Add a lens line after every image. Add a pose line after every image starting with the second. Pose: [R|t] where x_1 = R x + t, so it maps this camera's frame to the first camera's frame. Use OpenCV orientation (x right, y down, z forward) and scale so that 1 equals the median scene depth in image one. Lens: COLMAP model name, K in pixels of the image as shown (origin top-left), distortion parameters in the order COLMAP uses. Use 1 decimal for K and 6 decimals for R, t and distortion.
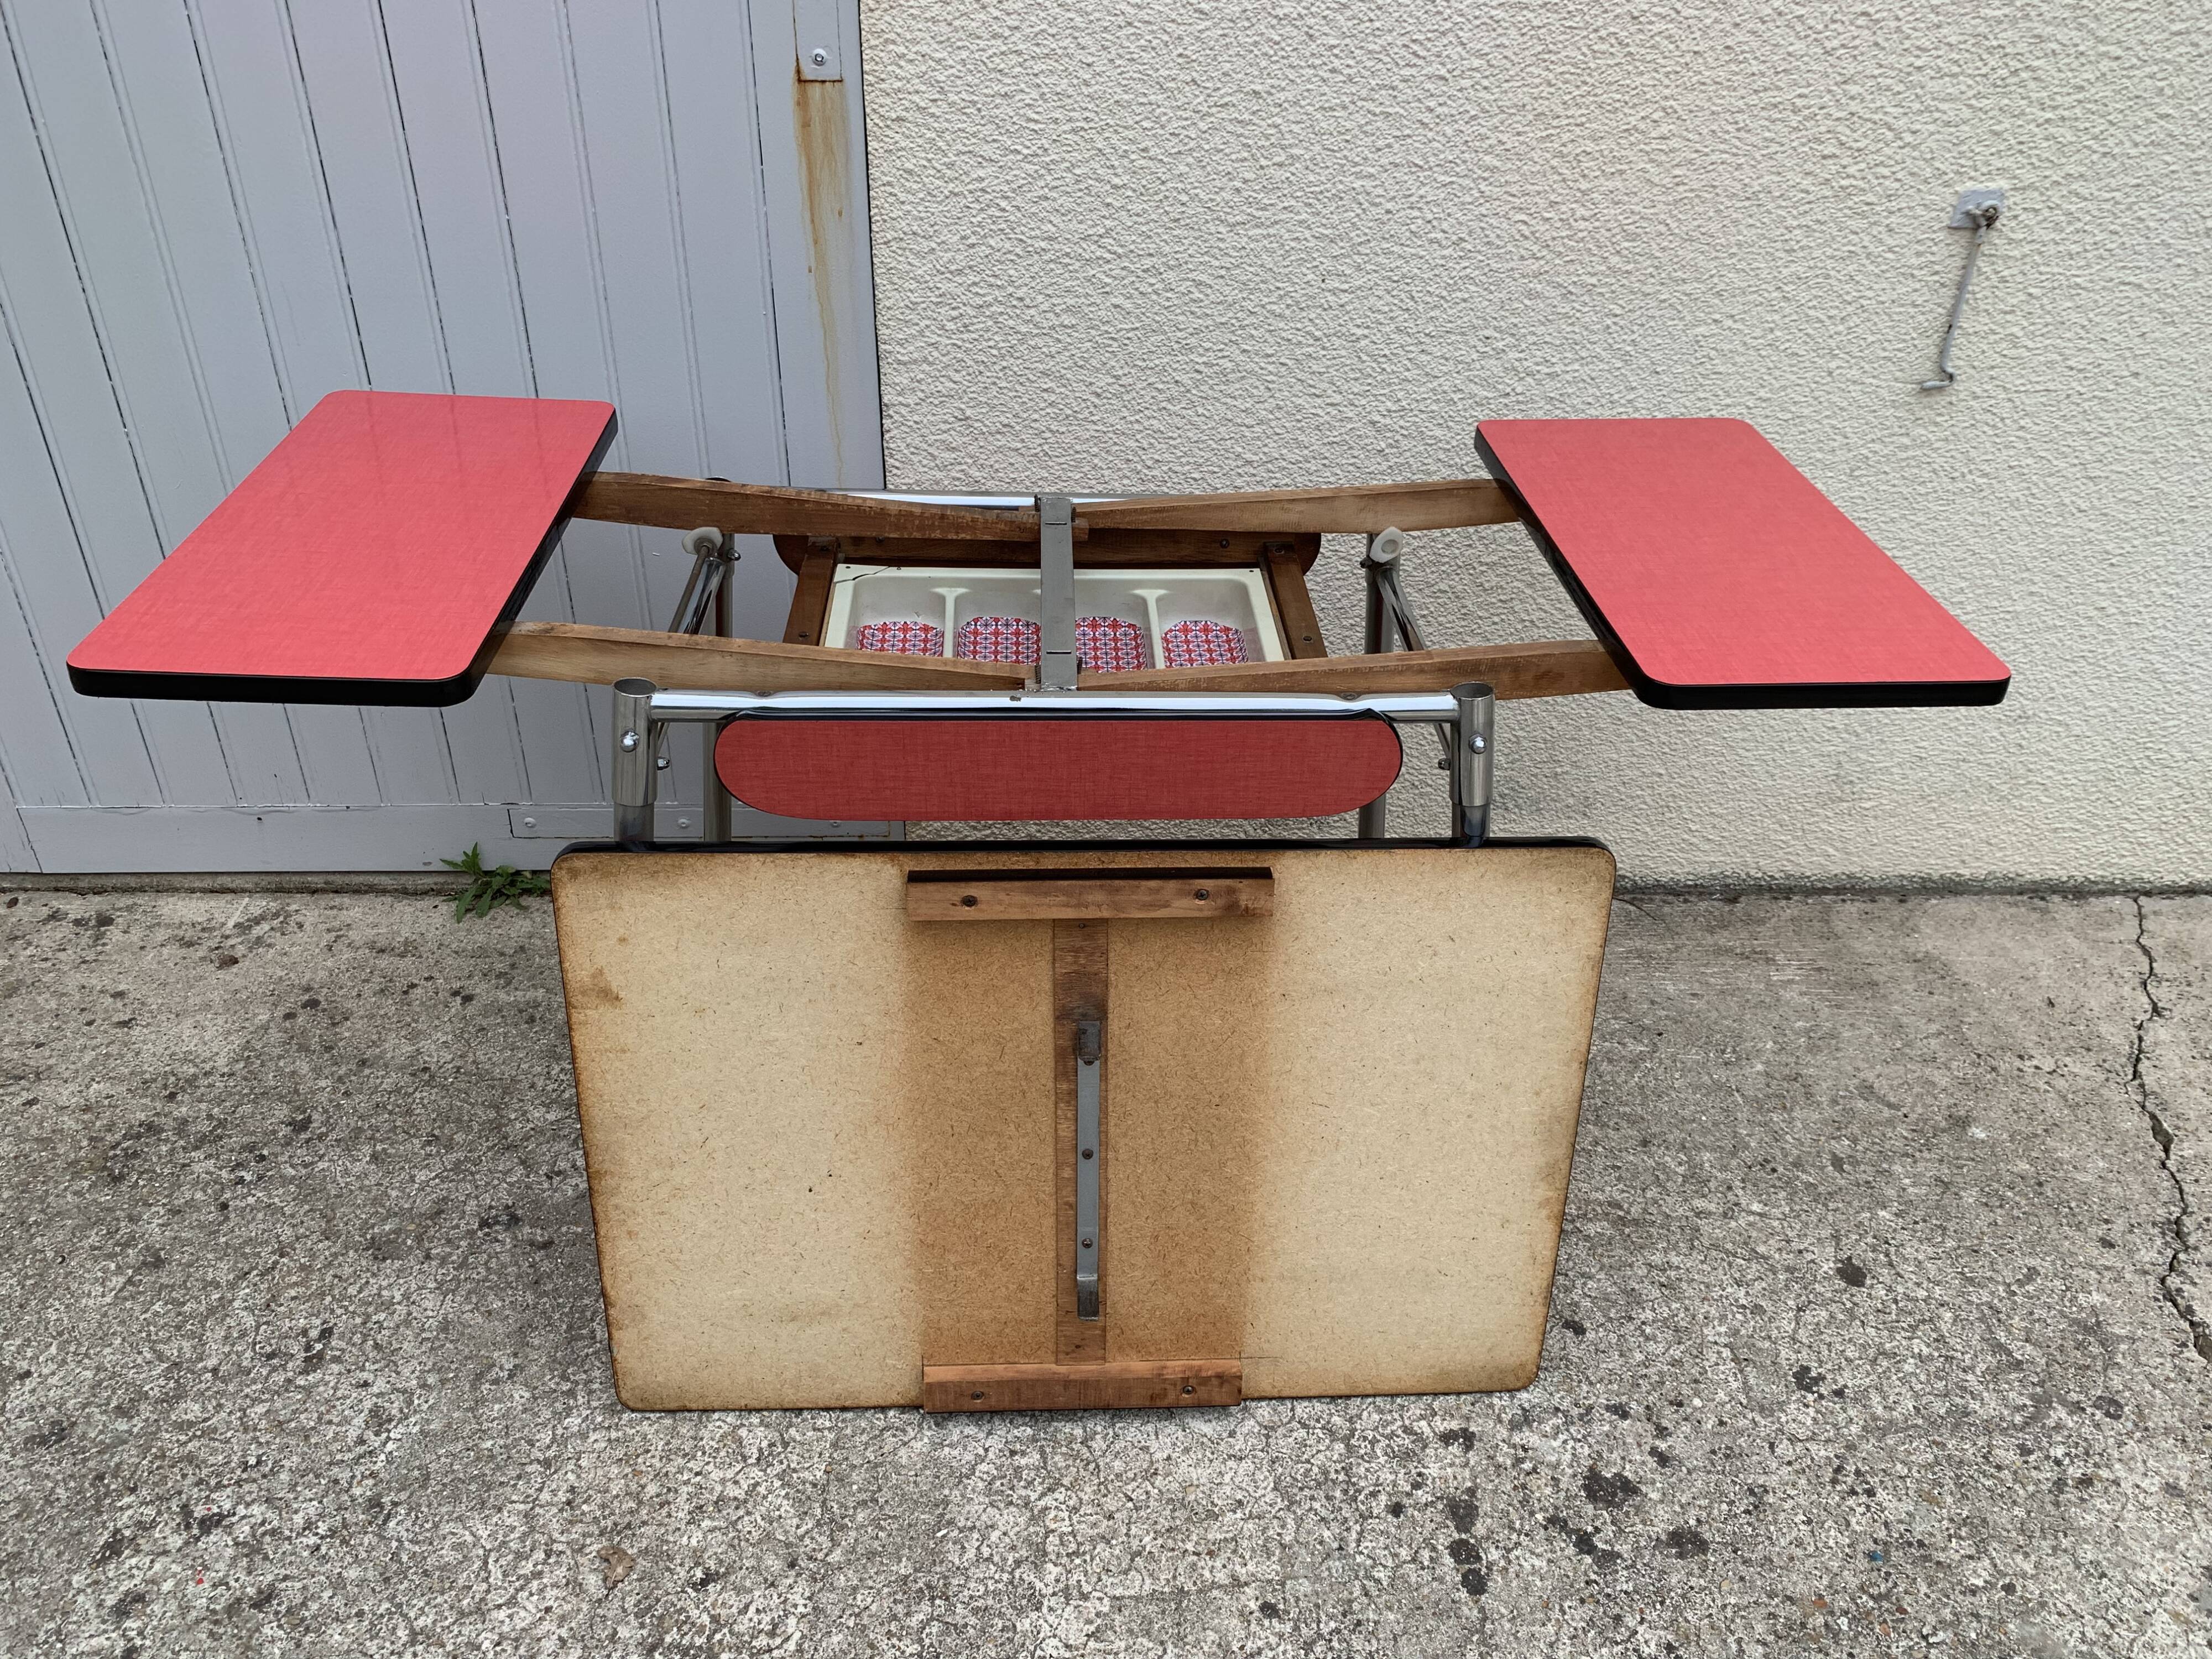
lens RADIAL K [[1696.4, 0, 1112.0], [0, 1696.4, 813.9], [0, 0, 1]] dist [-0.001602, 0.010673]
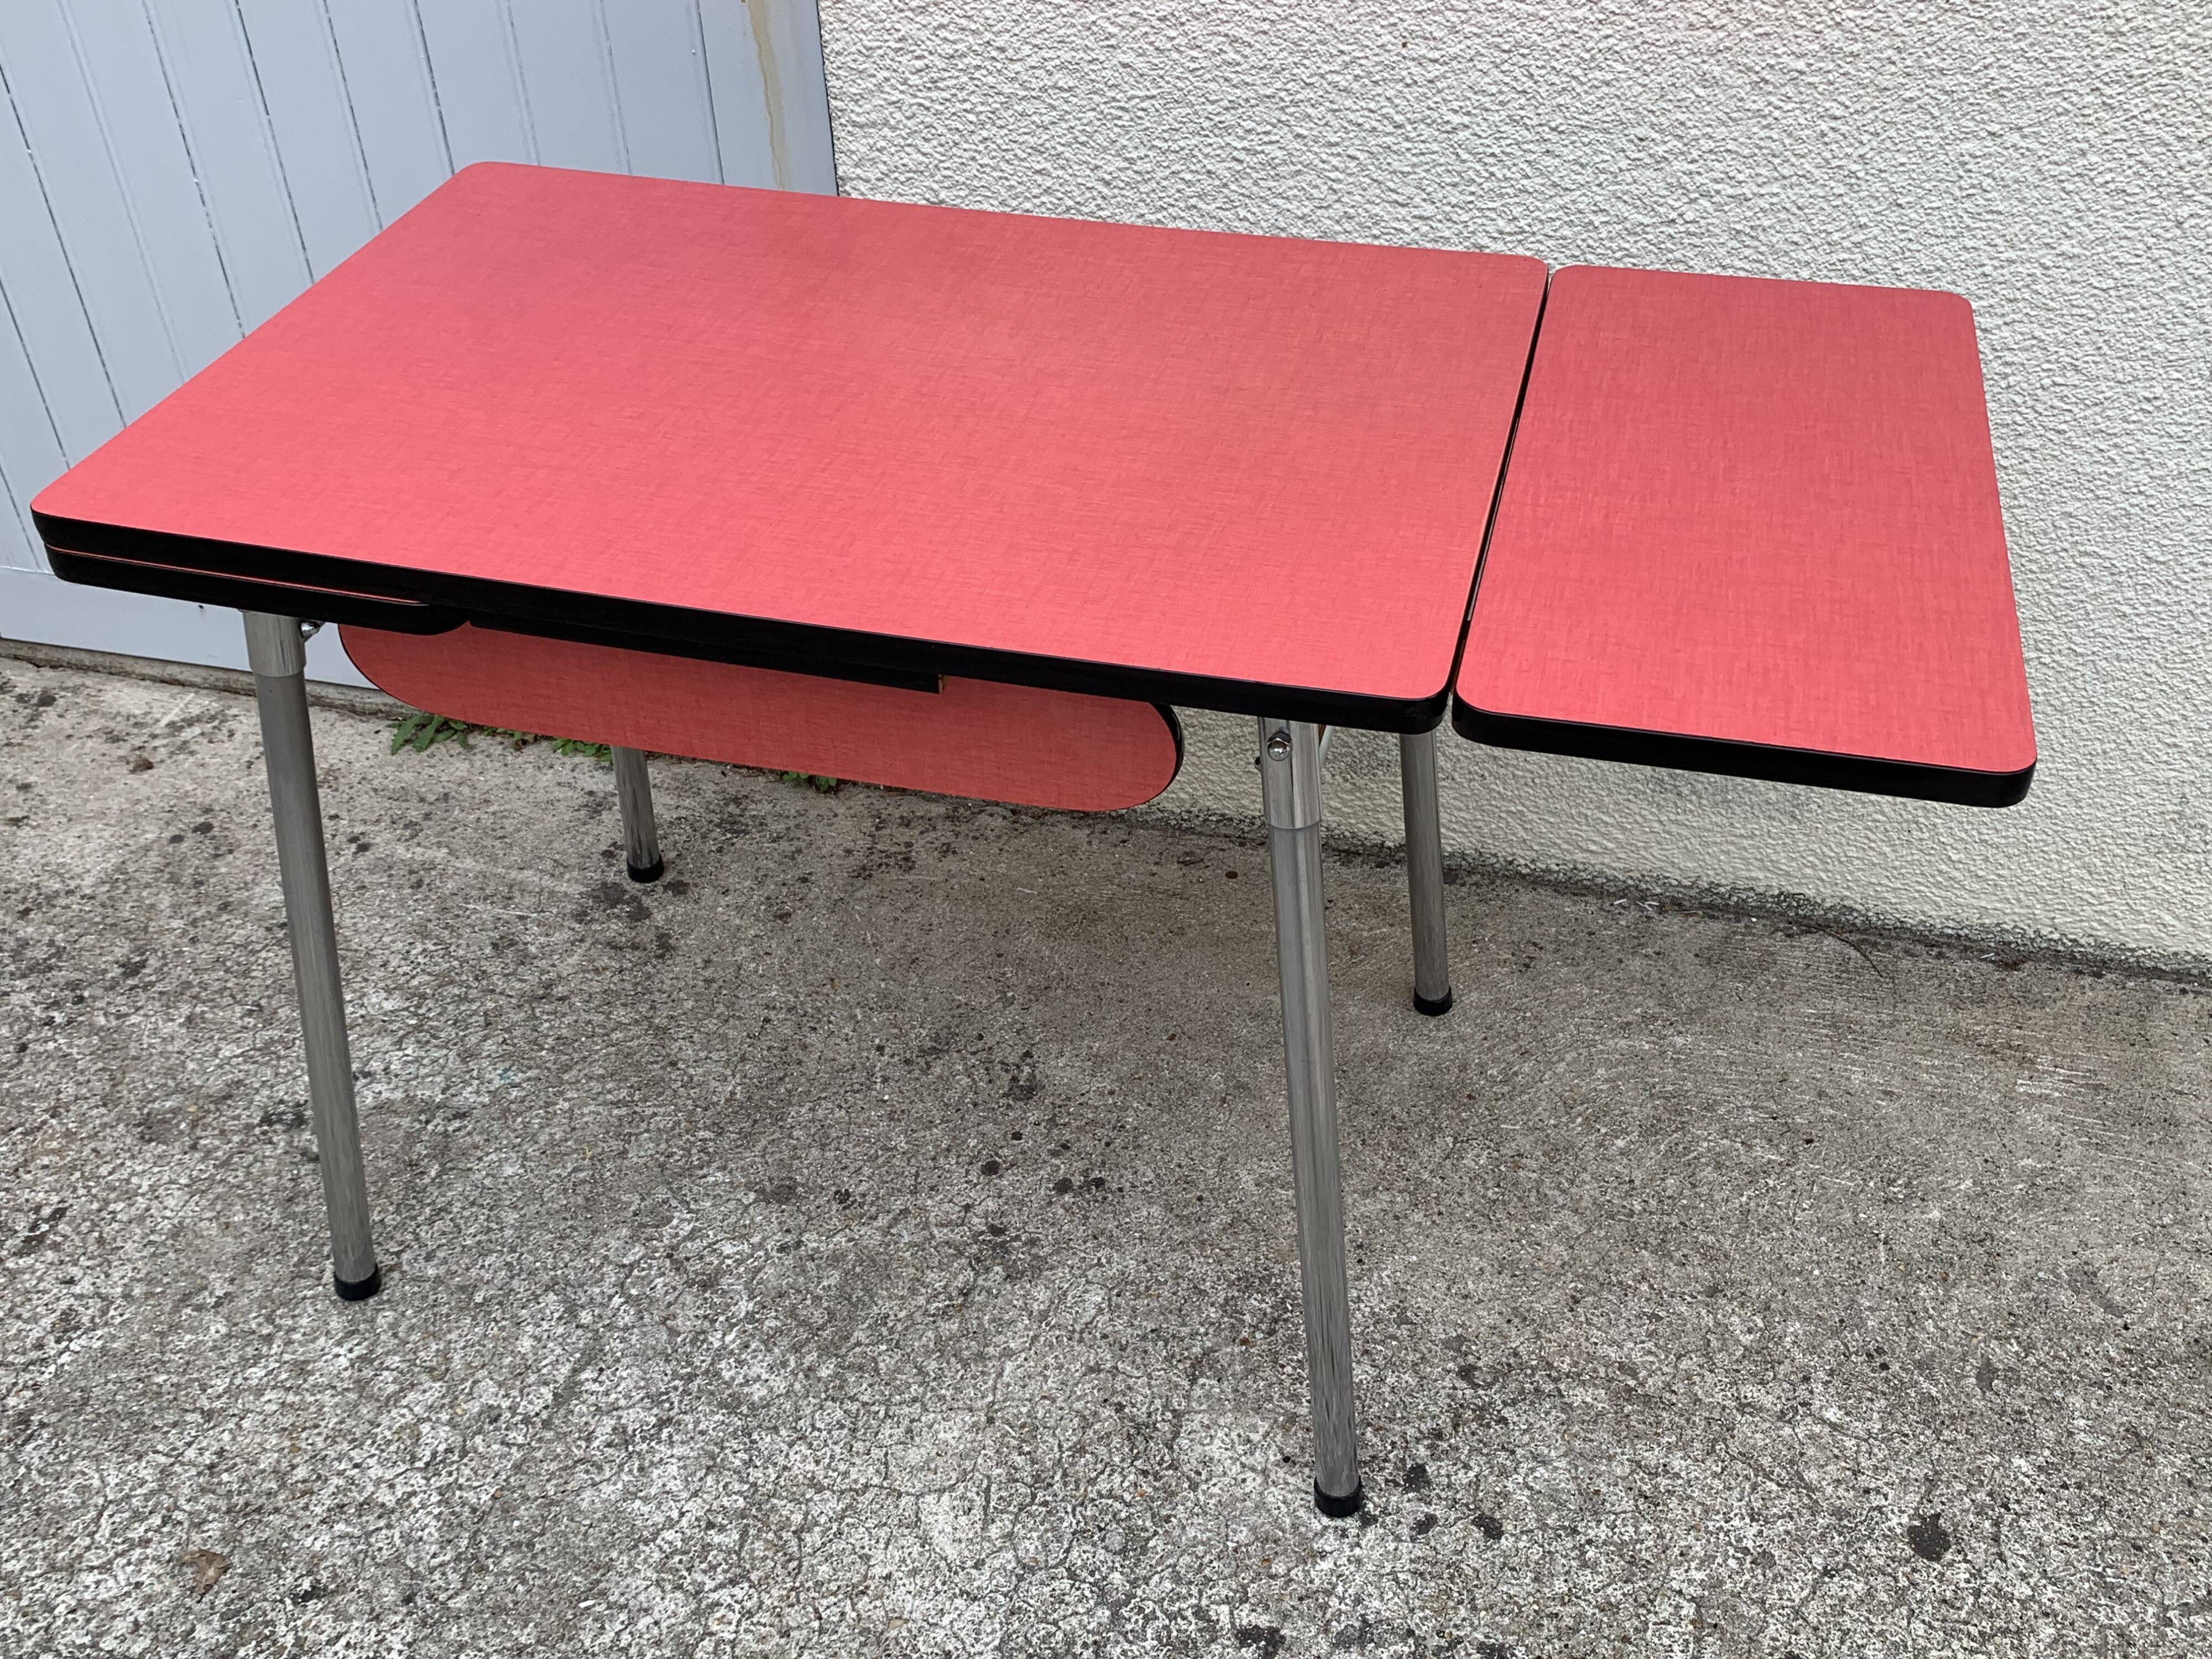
lens RADIAL K [[2064.4, 0, 1125.0], [0, 2064.4, 809.7], [0, 0, 1]] dist [0.054835, -0.128242]
pose [[0.957530, 0.142394, -0.250717, 0.293622], [-0.119618, 0.987365, 0.103931, -0.076948], [0.262349, -0.069527, 0.962465, 0.109513]]
